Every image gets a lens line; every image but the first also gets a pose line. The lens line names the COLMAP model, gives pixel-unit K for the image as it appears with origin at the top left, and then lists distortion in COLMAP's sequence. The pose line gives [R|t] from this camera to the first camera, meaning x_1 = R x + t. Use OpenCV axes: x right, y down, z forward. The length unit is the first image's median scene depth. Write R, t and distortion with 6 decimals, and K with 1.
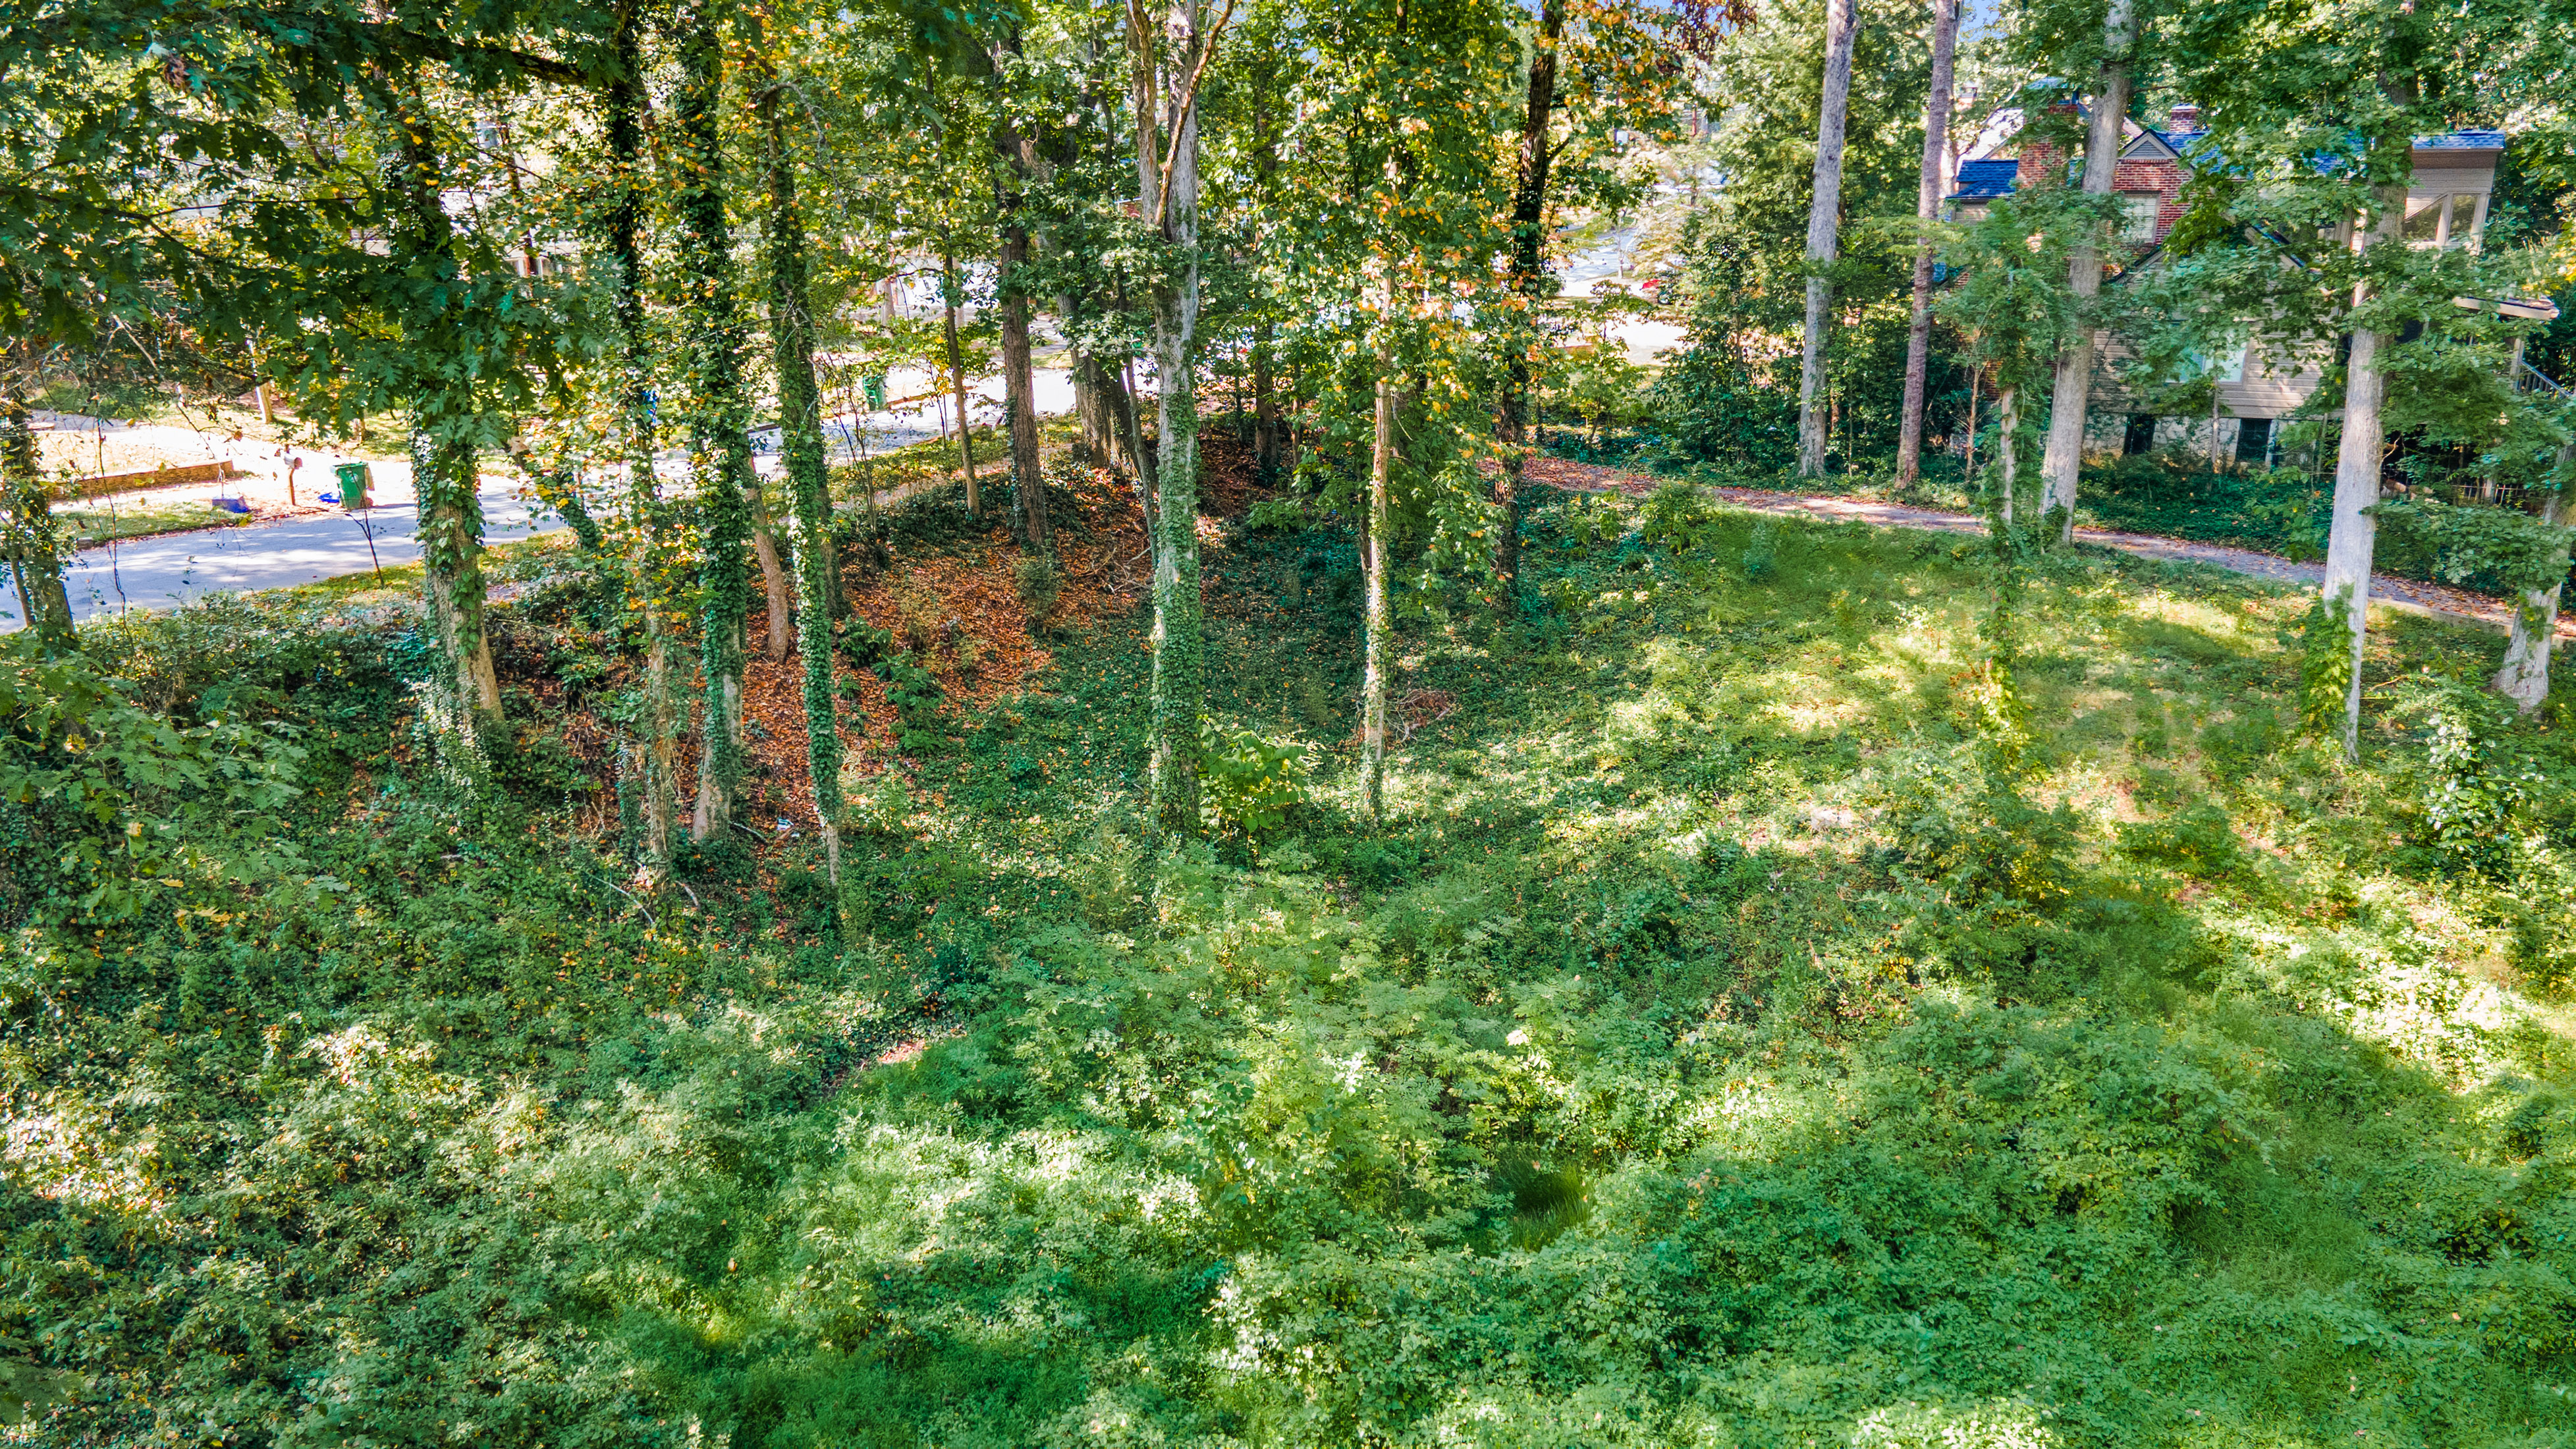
lens RADIAL K [[1821.1, 0, 1288.0], [0, 1821.1, 724.5], [0, 0, 1]] dist [-0.022115, 0.000845]
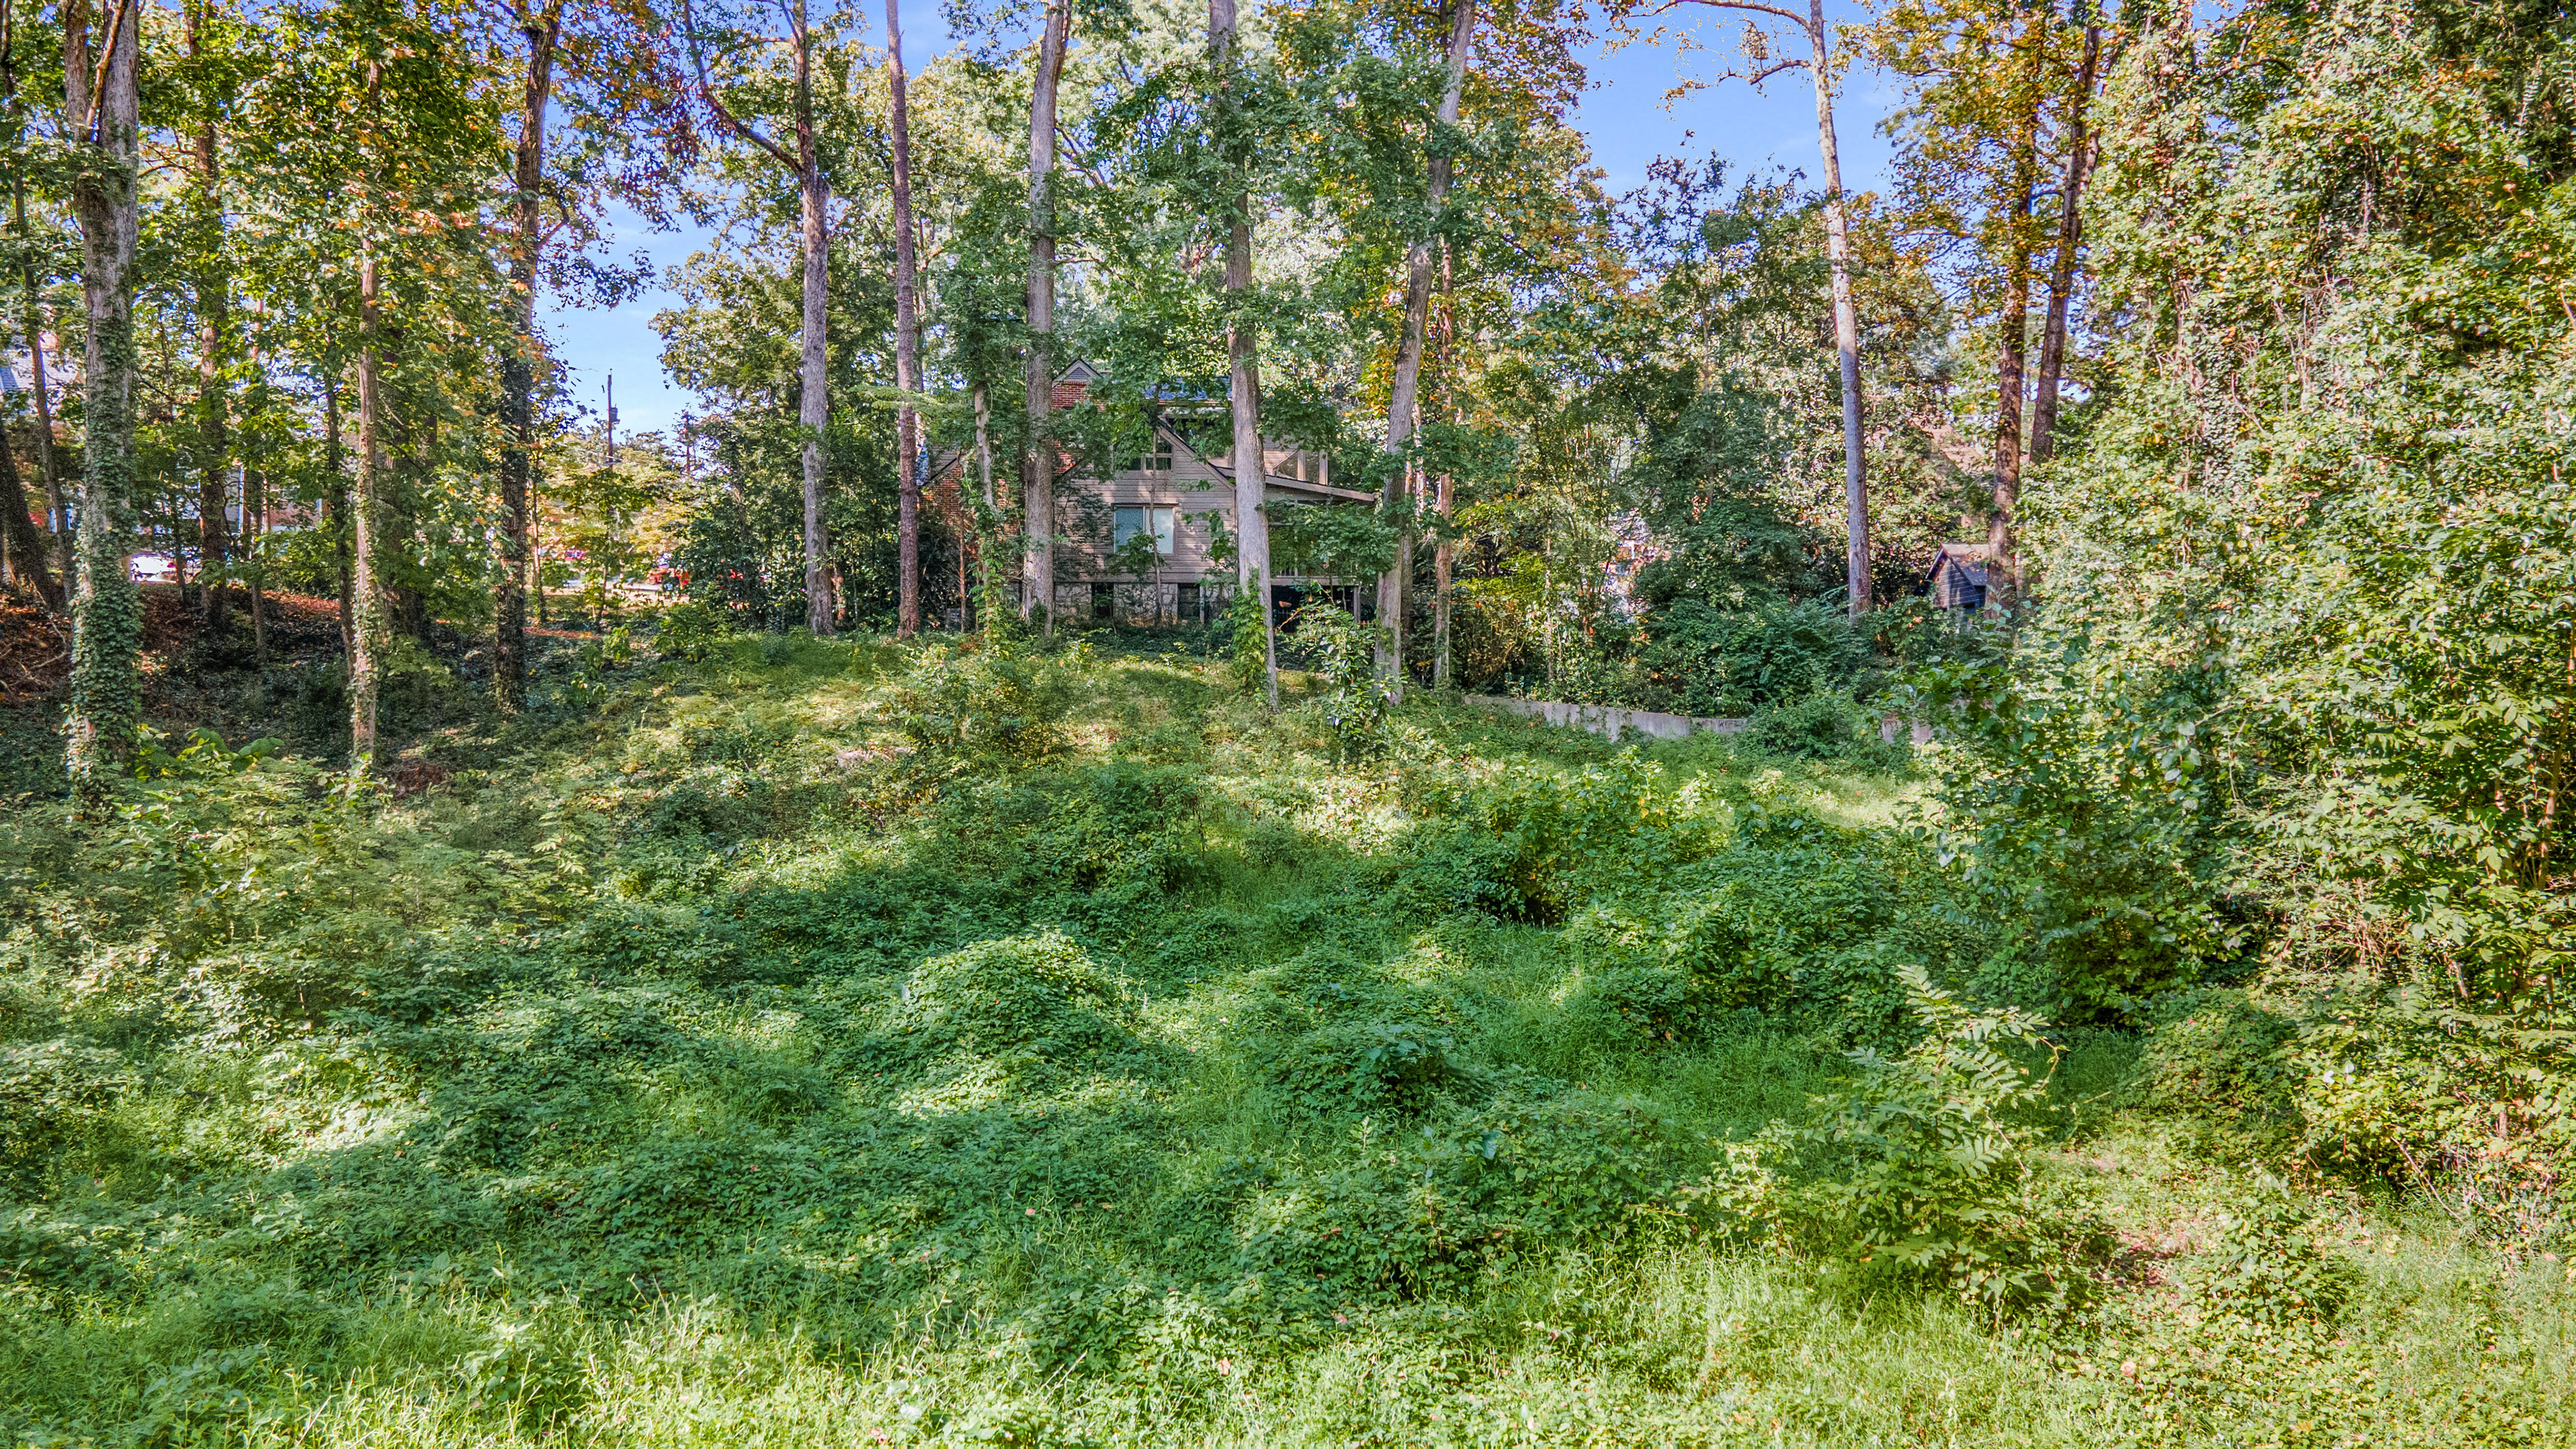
lens RADIAL K [[1778.4, 0, 1288.0], [0, 1778.4, 724.5], [0, 0, 1]] dist [0.071721, -0.034938]
pose [[0.863040, 0.001017, 0.505134, -0.011828], [0.122947, 0.969503, -0.212011, 0.253678], [-0.489944, 0.245079, 0.836595, -0.009659]]
